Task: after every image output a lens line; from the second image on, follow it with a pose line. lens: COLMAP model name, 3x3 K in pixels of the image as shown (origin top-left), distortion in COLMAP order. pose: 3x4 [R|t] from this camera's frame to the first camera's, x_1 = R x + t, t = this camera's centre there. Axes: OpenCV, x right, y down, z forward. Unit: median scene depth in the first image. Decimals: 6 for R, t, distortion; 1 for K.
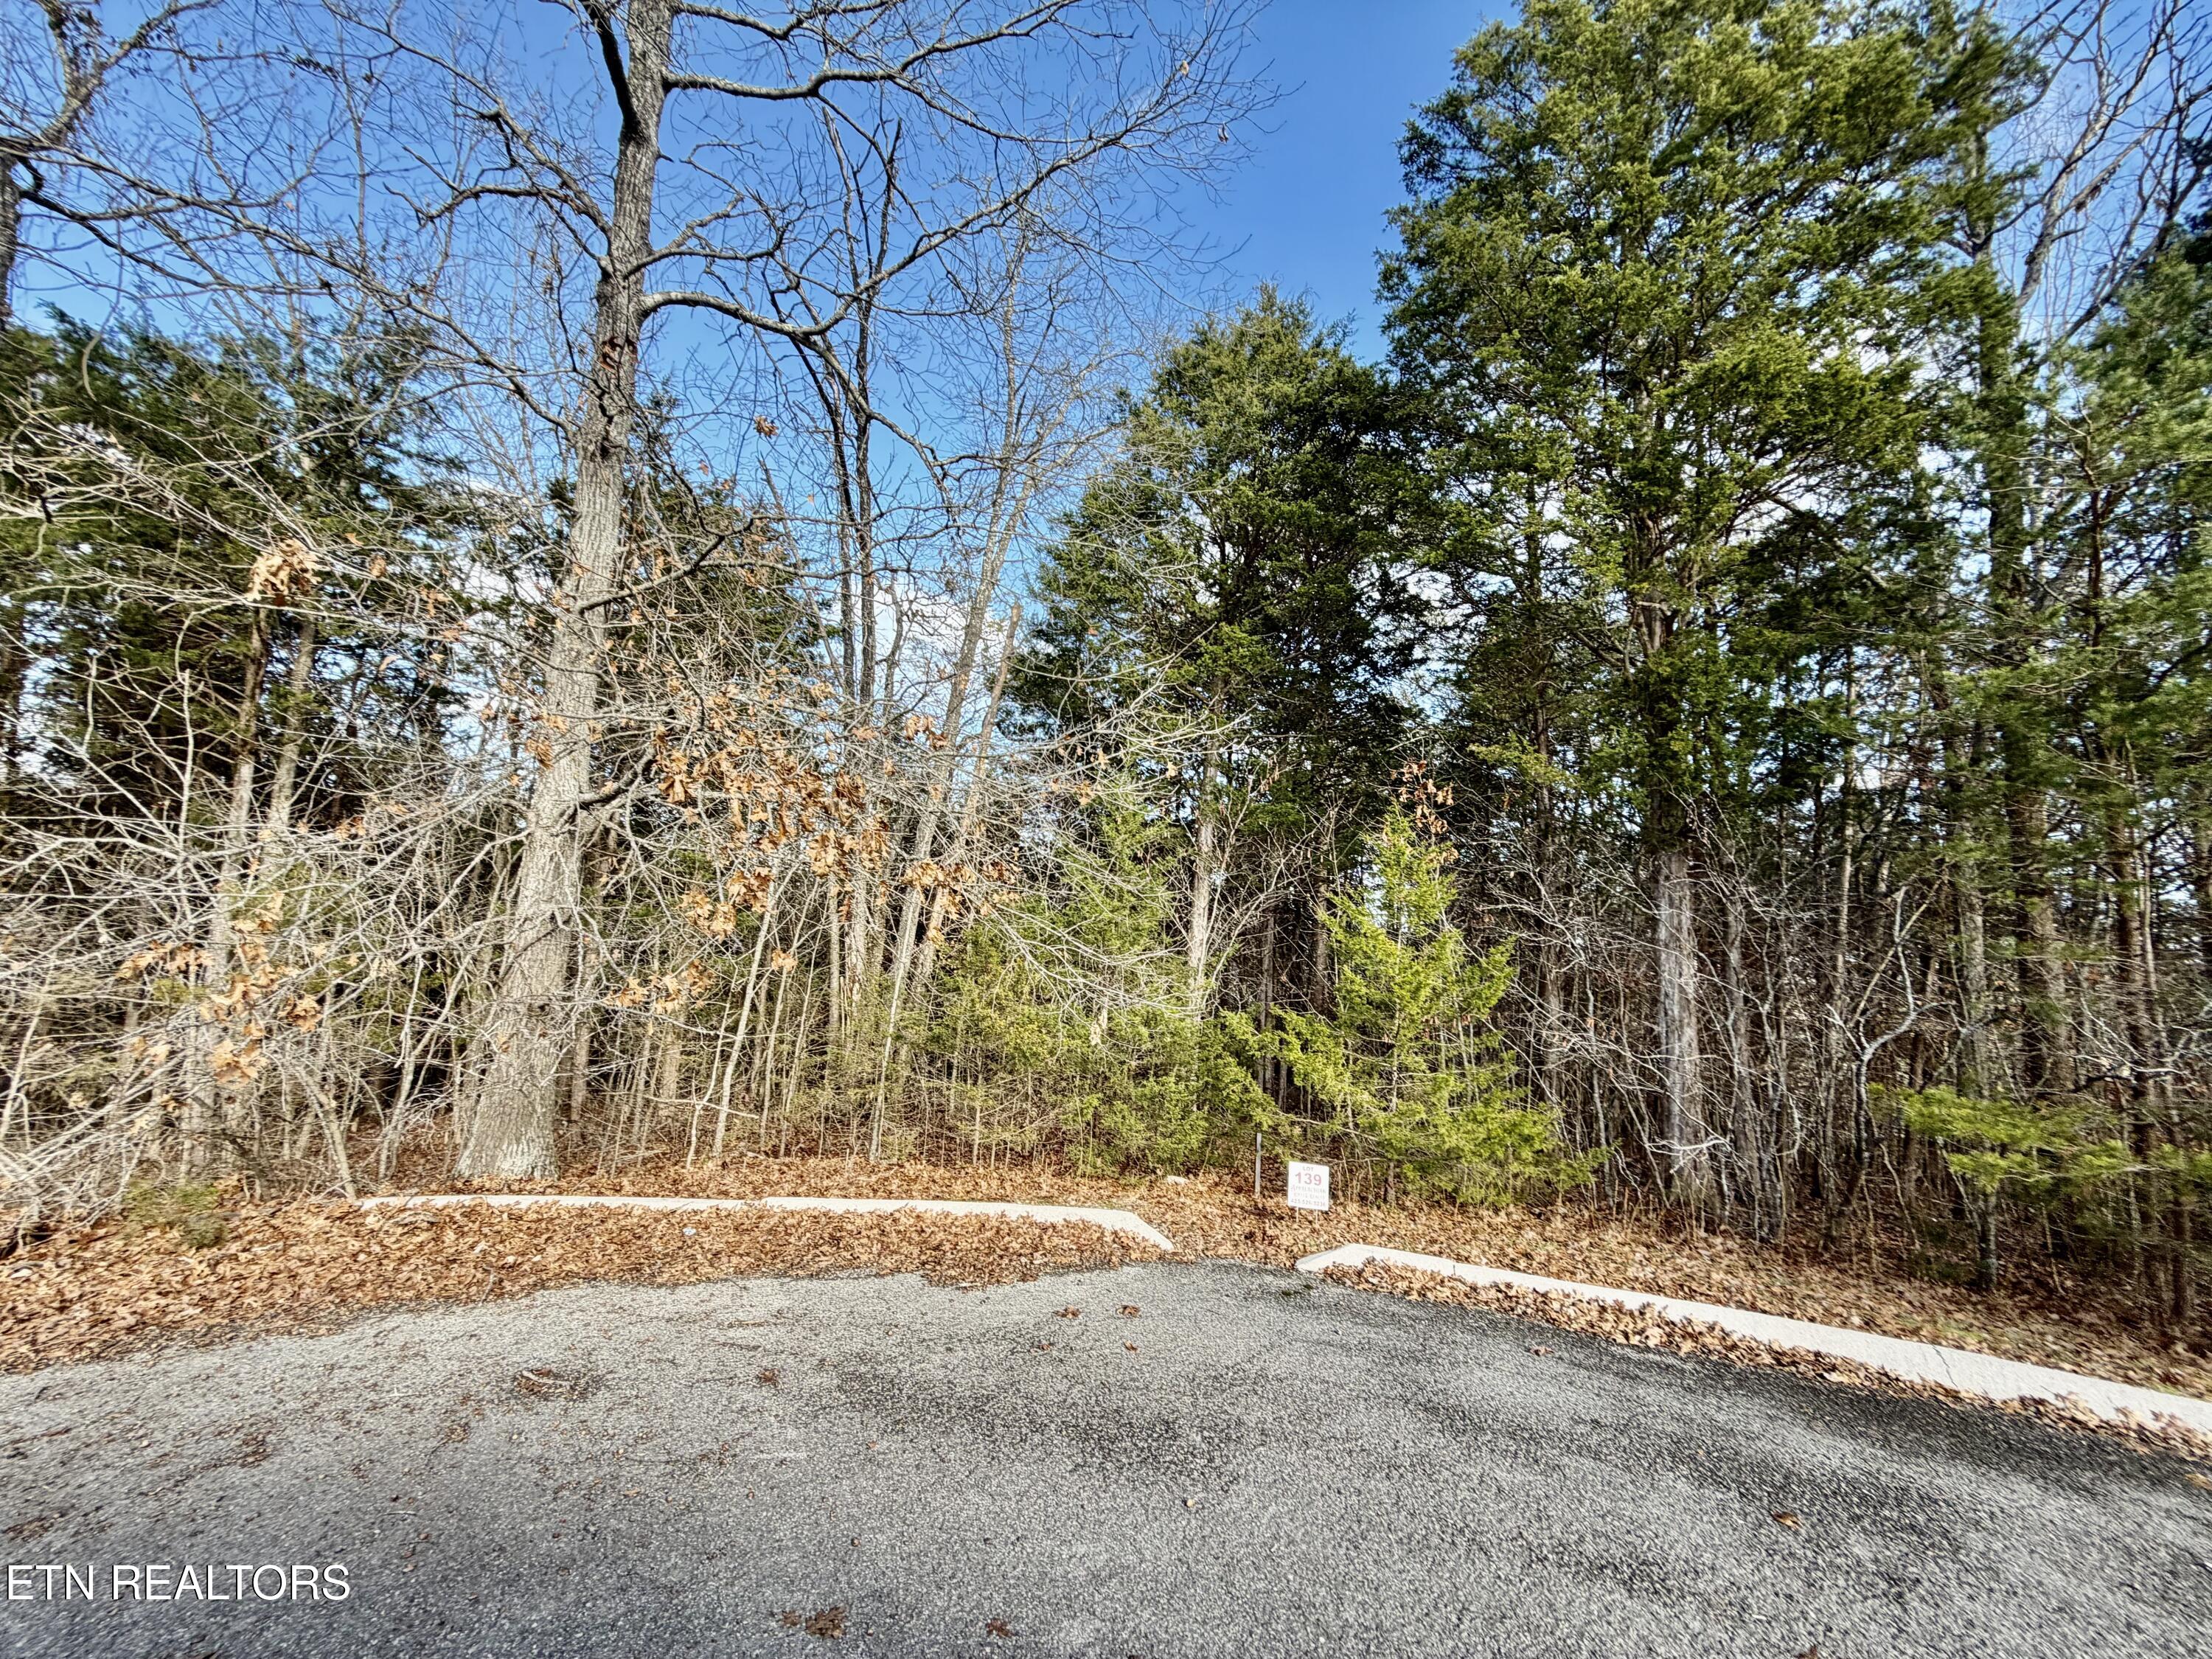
lens RADIAL K [[878.9, 0, 1103.5], [0, 878.9, 823.7], [0, 0, 1]] dist [0.003623, -0.000414]
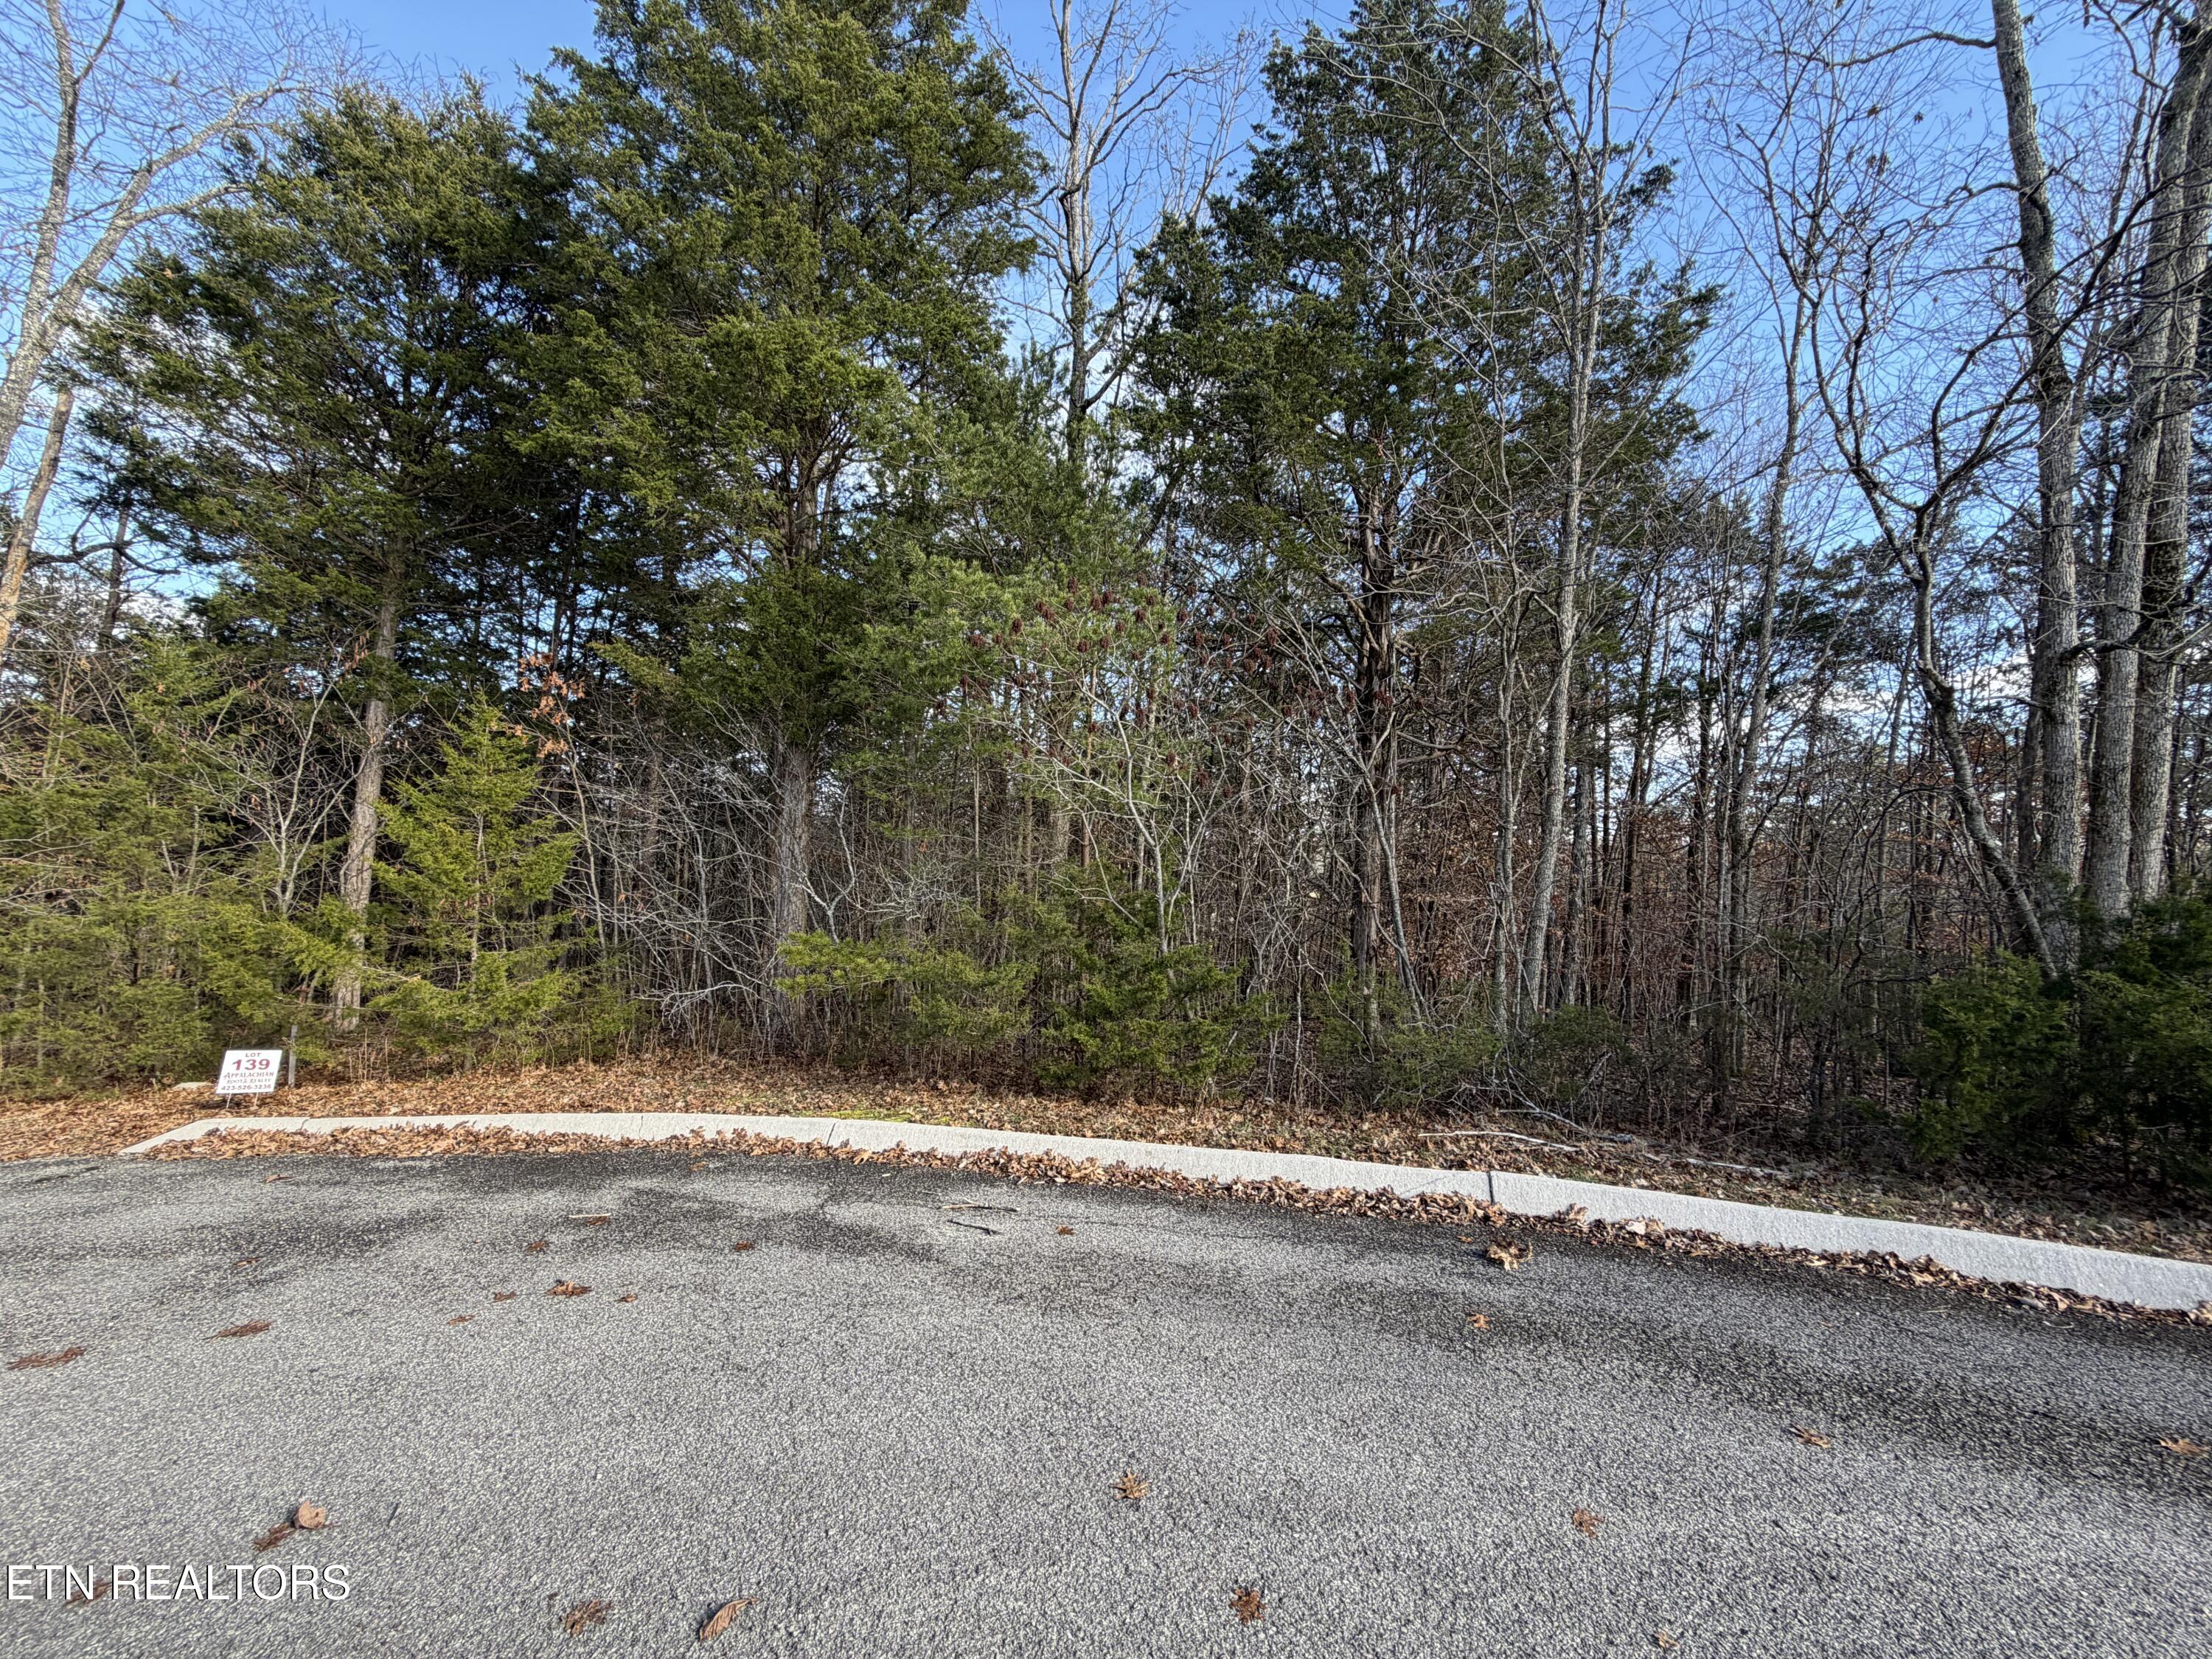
lens RADIAL K [[878.9, 0, 1100.7], [0, 878.9, 821.1], [0, 0, 1]] dist [0.003623, -0.000414]
pose [[0.843326, -0.001500, 0.537400, 0.645146], [-0.067905, 0.991683, 0.109329, -0.059603], [-0.533094, -0.128692, 0.836211, -0.406184]]
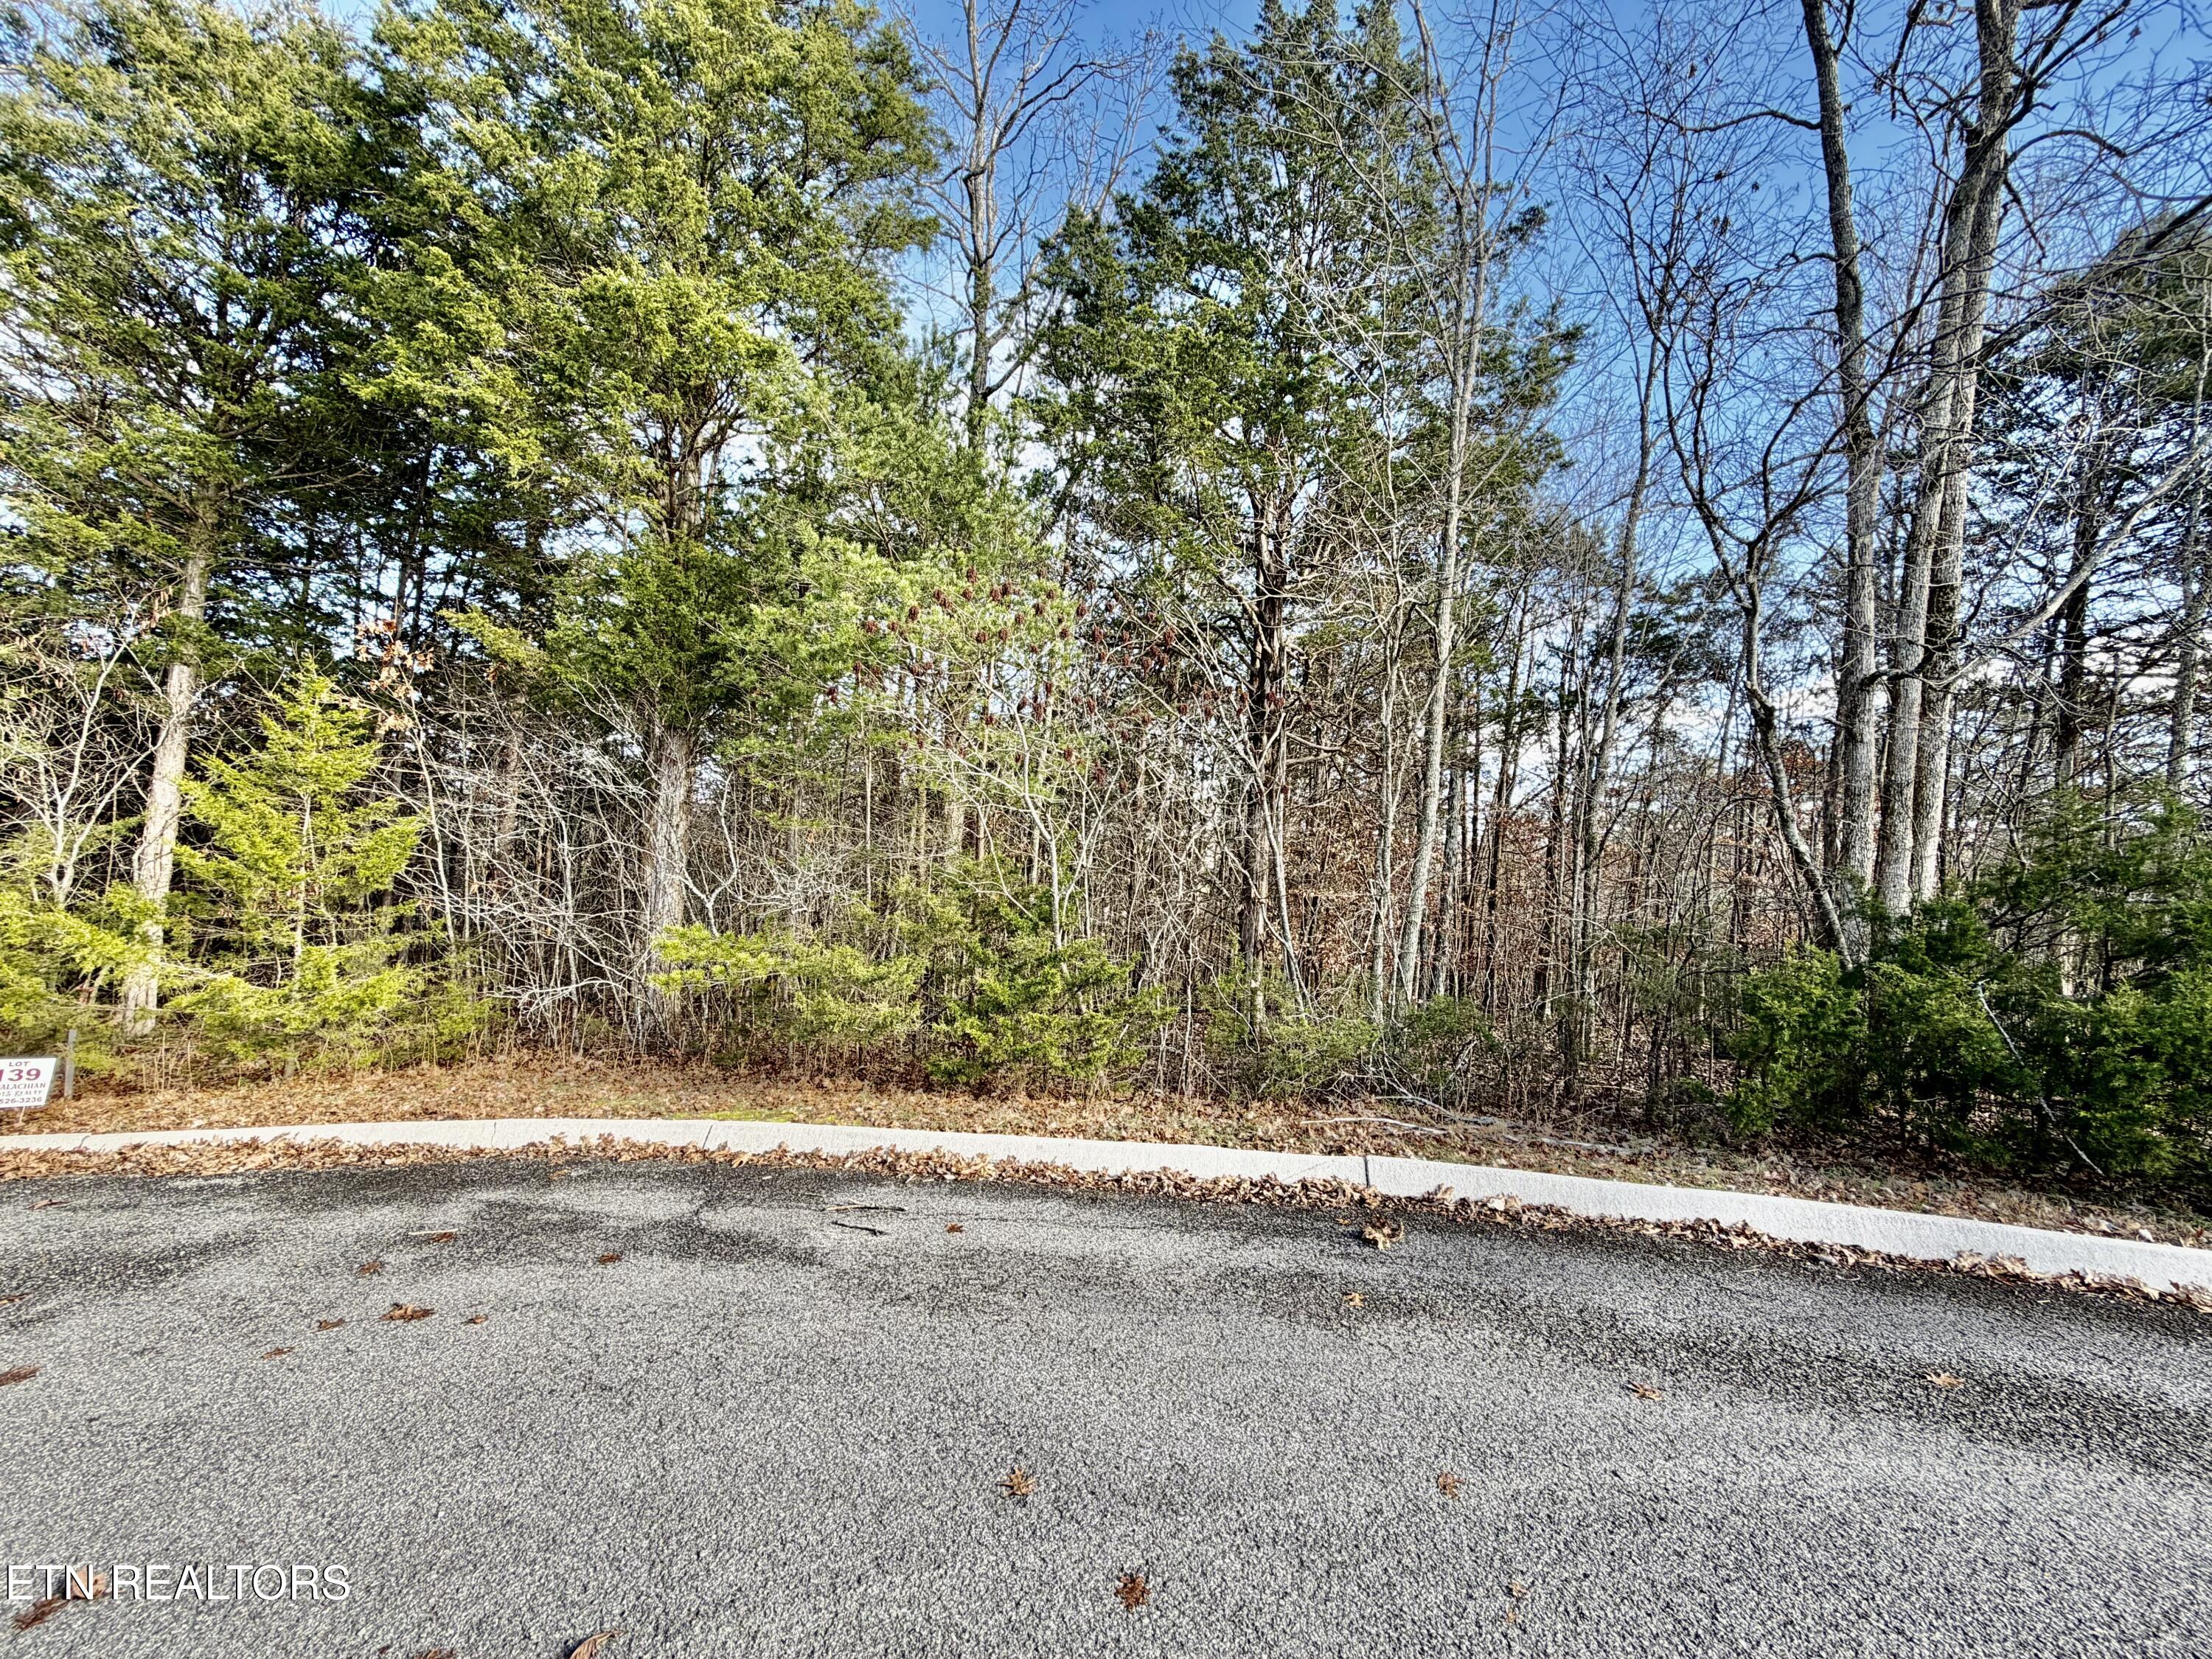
lens RADIAL K [[878.9, 0, 1099.8], [0, 878.9, 821.3], [0, 0, 1]] dist [0.003623, -0.000414]
pose [[0.773623, 0.007866, 0.633598, 0.644730], [-0.097473, 0.989499, 0.106730, -0.059528], [-0.626104, -0.144327, 0.766266, -0.402759]]
